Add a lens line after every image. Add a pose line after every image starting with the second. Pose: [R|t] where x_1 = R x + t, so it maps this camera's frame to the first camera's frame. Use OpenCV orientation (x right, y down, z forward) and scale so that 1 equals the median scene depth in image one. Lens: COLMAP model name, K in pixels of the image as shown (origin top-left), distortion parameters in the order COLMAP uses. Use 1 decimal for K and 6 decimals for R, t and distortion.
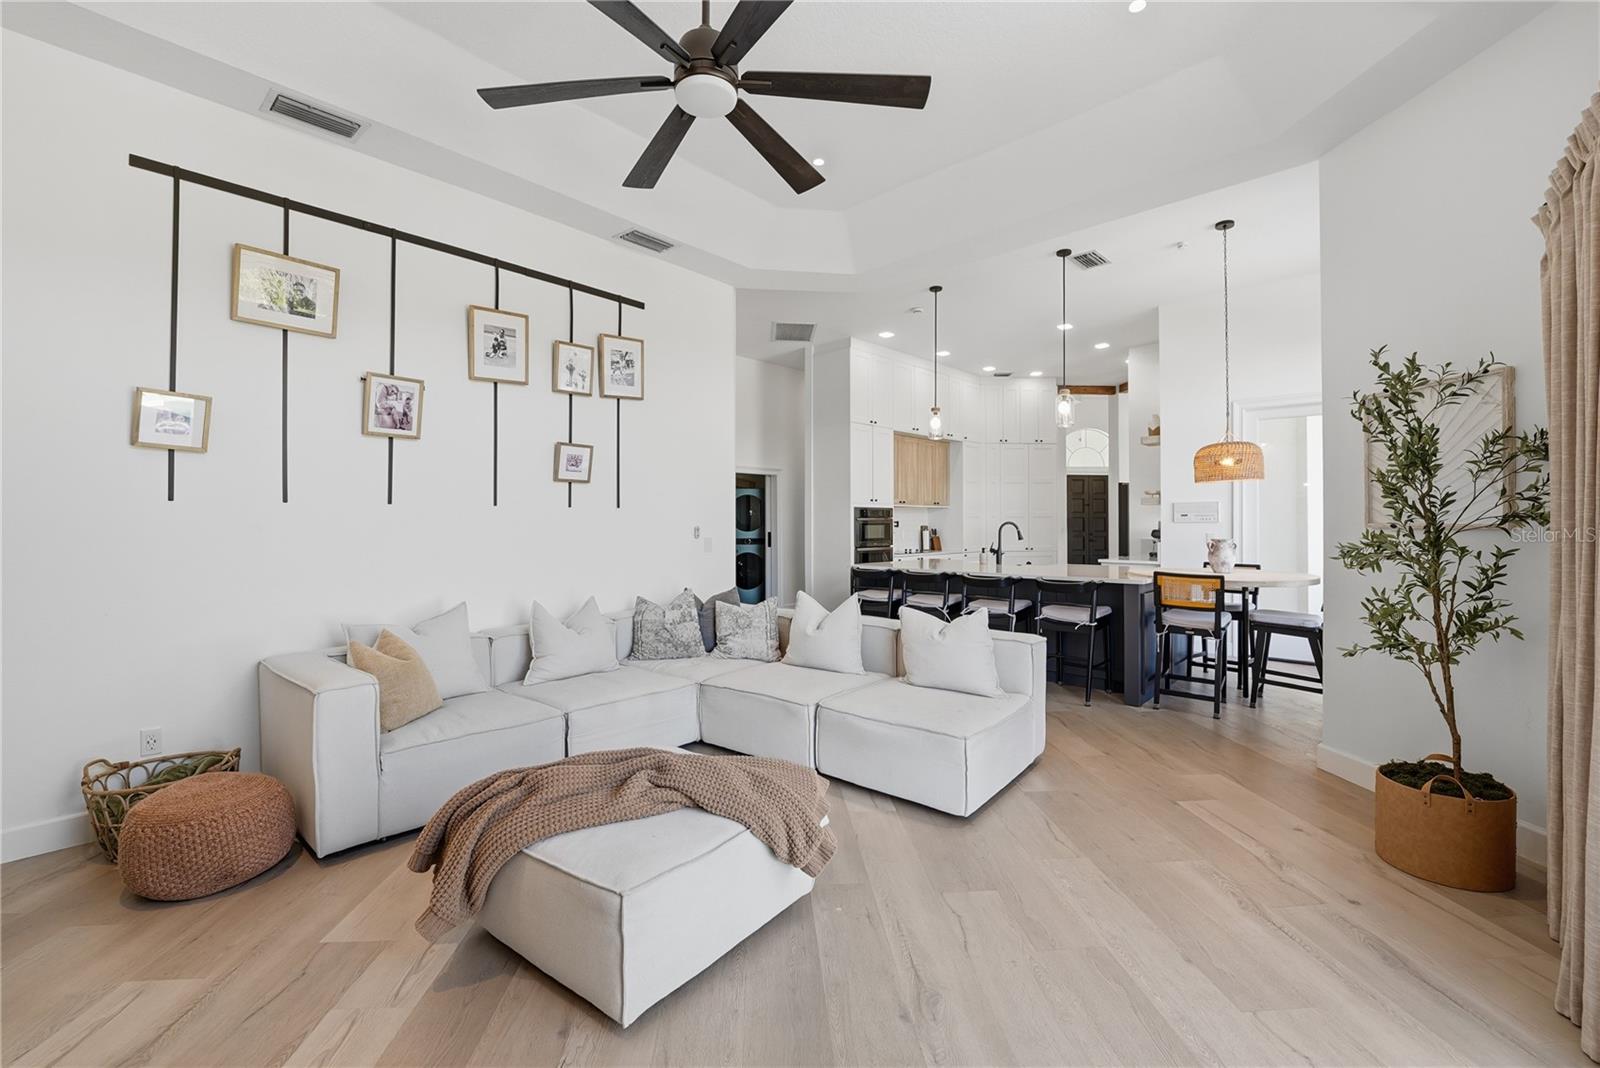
lens RADIAL K [[667.1, 0, 795.8], [0, 667.1, 528.1], [0, 0, 1]] dist [-0.020967, -0.000671]
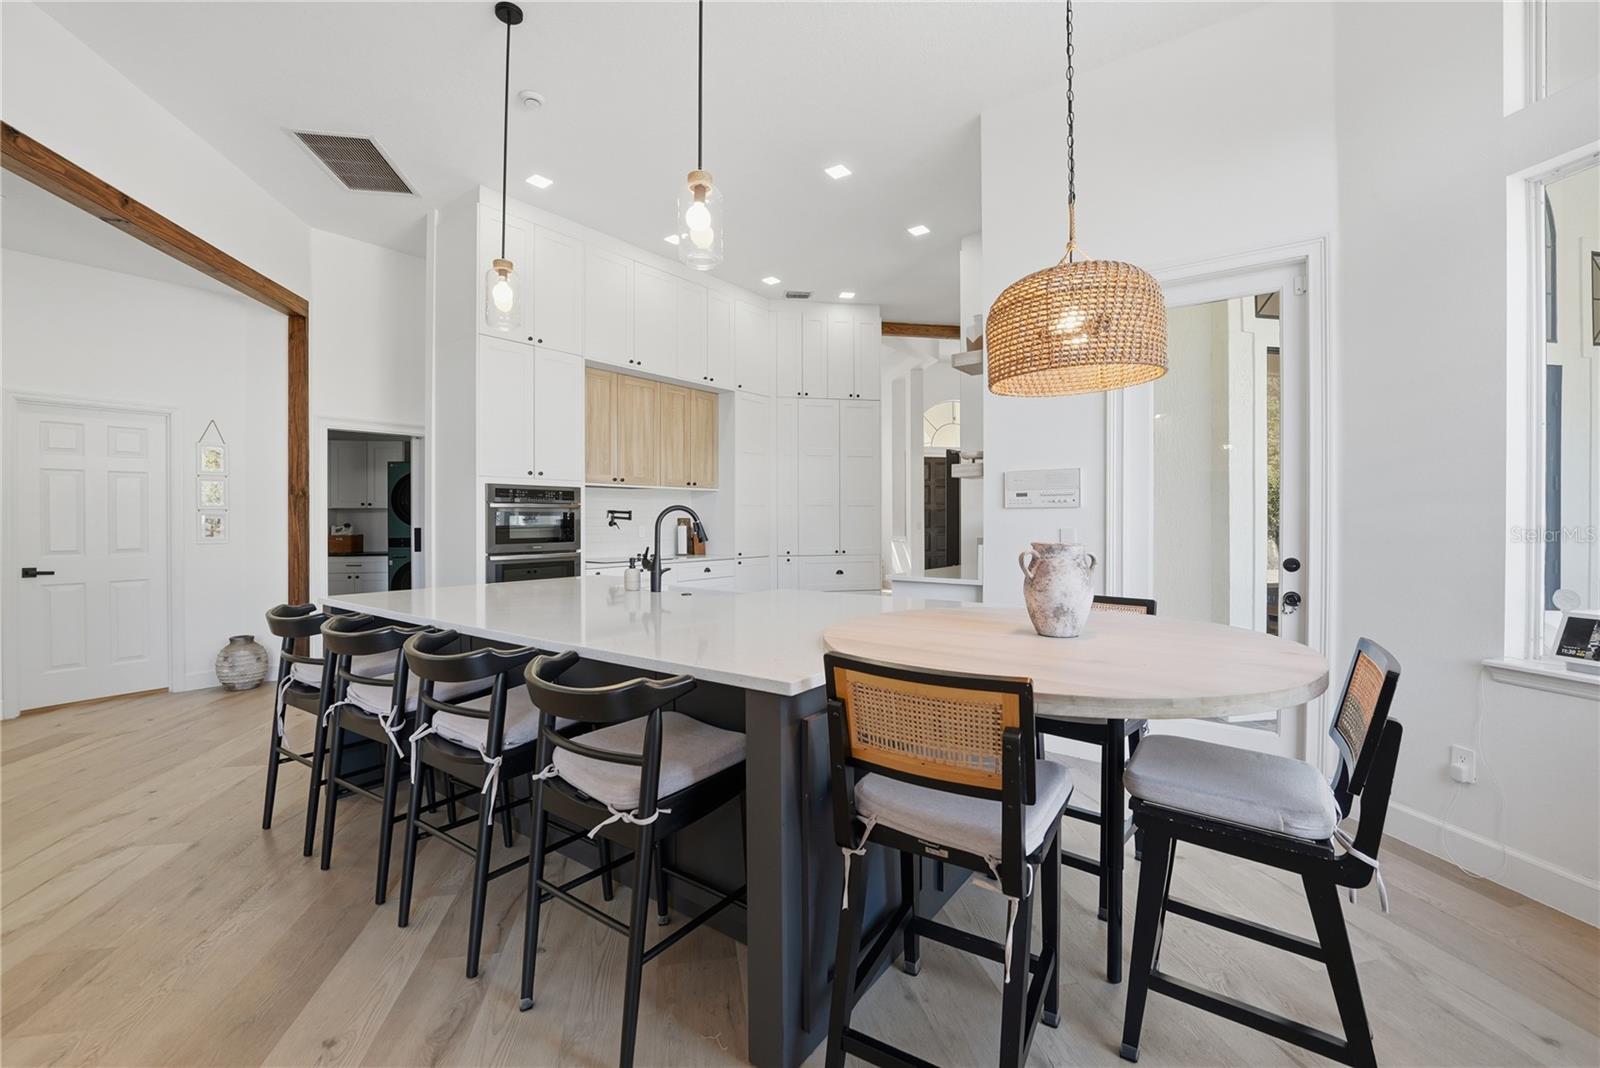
lens RADIAL K [[667.1, 0, 794.6], [0, 667.1, 527.3], [0, 0, 1]] dist [-0.020967, -0.000671]
pose [[0.993560, 0.001301, 0.113296, 0.350355], [-0.001633, 0.999995, 0.002841, 0.005231], [-0.113291, -0.003008, 0.993557, 0.497166]]
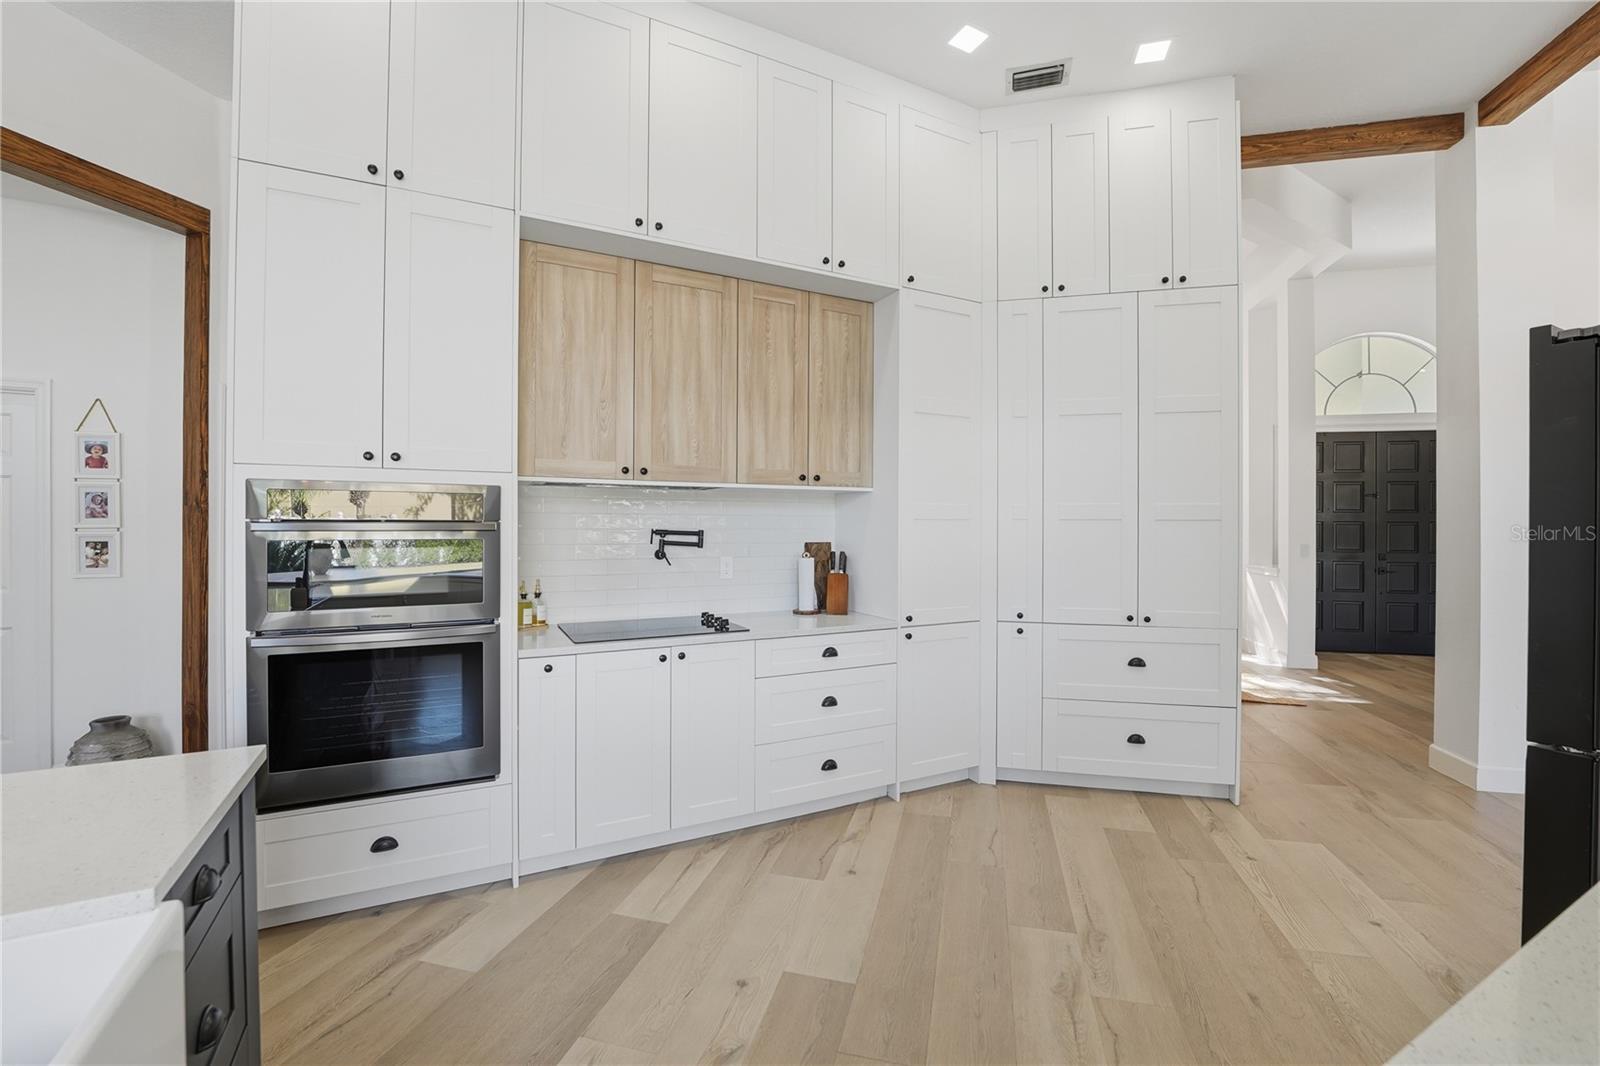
lens RADIAL K [[667.1, 0, 806.9], [0, 667.1, 529.3], [0, 0, 1]] dist [-0.020967, -0.000671]
pose [[0.949652, 0.009184, -0.313173, 0.463891], [-0.010127, 0.999948, -0.001387, -0.015971], [0.313144, 0.004489, 0.949695, 1.004567]]
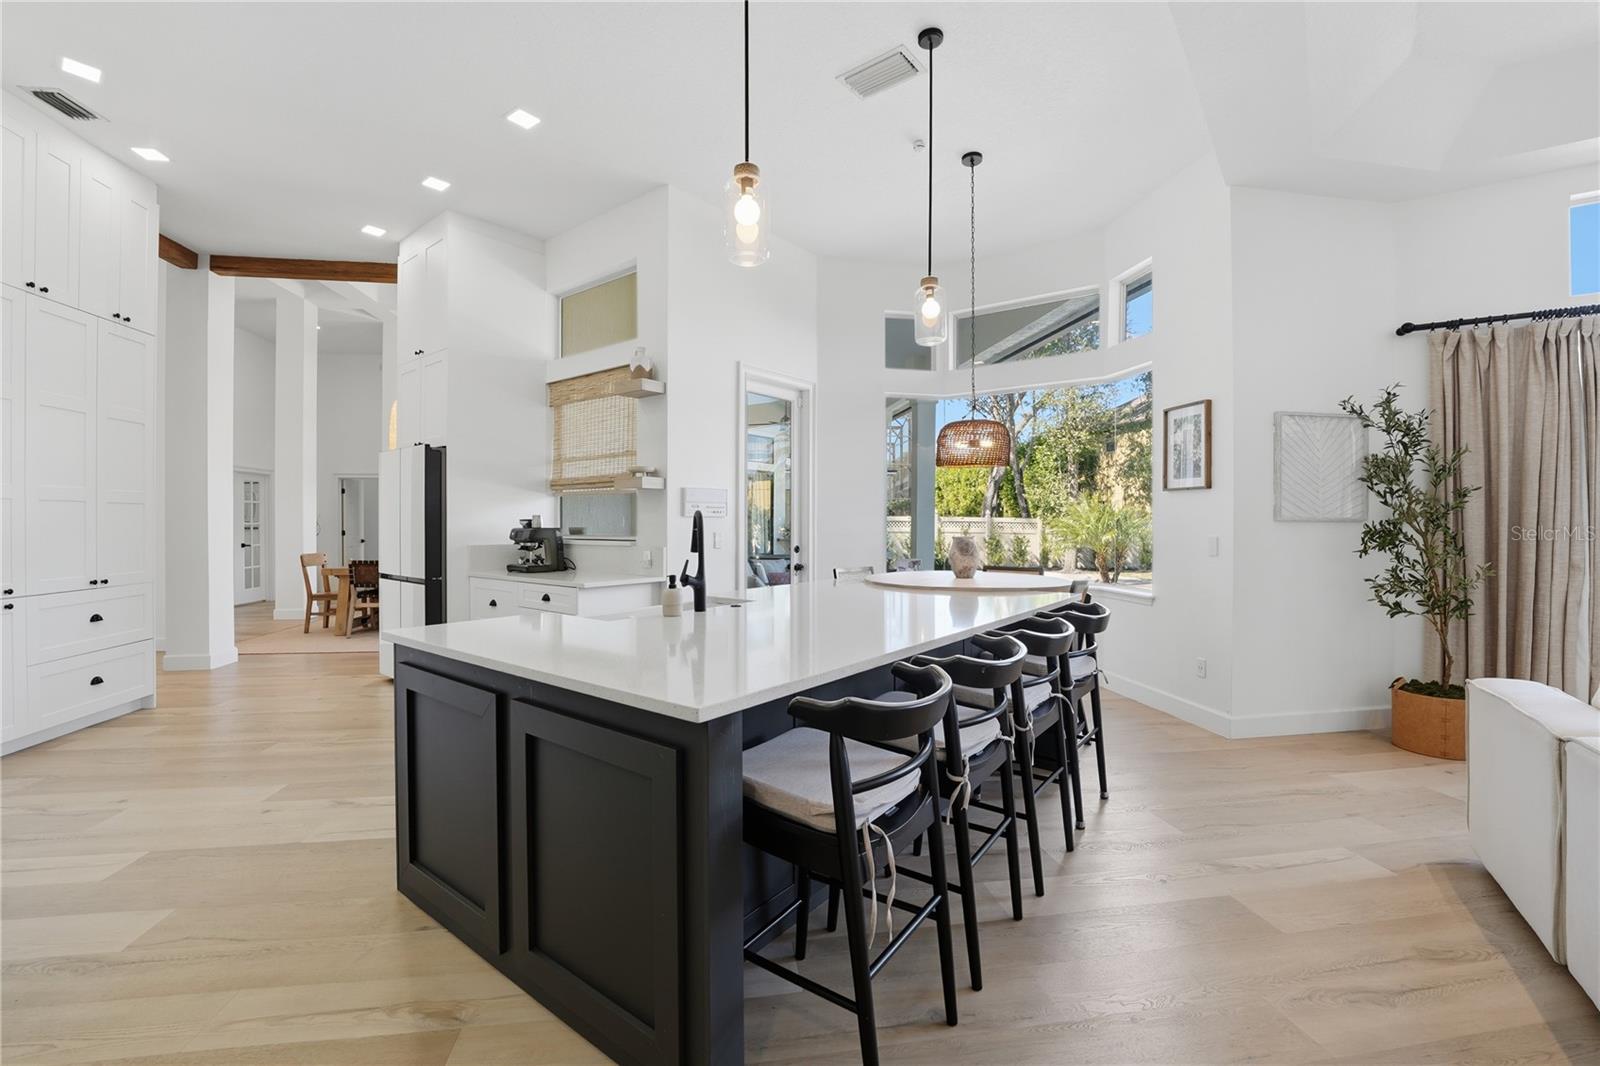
lens RADIAL K [[667.1, 0, 801.2], [0, 667.1, 526.1], [0, 0, 1]] dist [-0.020967, -0.000671]
pose [[-0.094914, -0.000417, 0.995485, -0.113076], [0.008080, 0.999967, 0.001189, 0.000775], [-0.995453, 0.008156, -0.094908, 0.965408]]
